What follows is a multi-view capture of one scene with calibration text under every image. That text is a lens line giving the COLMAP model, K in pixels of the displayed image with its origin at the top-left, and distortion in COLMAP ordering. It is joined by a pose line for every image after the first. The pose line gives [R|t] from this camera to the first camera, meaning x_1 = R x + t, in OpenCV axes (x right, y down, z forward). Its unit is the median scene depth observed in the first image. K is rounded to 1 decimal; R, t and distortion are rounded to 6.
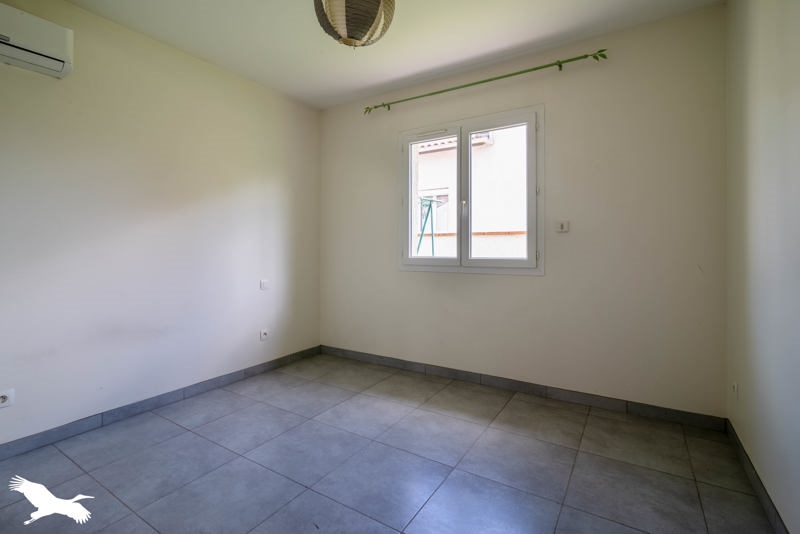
lens RADIAL K [[381.3, 0, 400.0], [0, 381.3, 247.3], [0, 0, 1]] dist [0.001248, 0.000166]
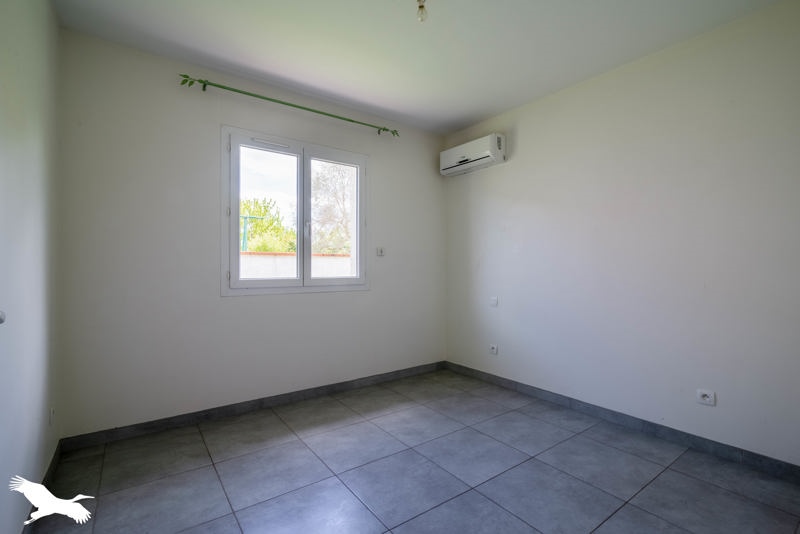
lens RADIAL K [[365.8, 0, 400.0], [0, 365.8, 267.0], [0, 0, 1]] dist [-0.002121, -0.000201]
pose [[0.378811, -0.001962, 0.925472, -0.653058], [0.004888, 0.999988, 0.000119, -0.000491], [-0.925461, 0.004479, 0.378816, 0.406780]]
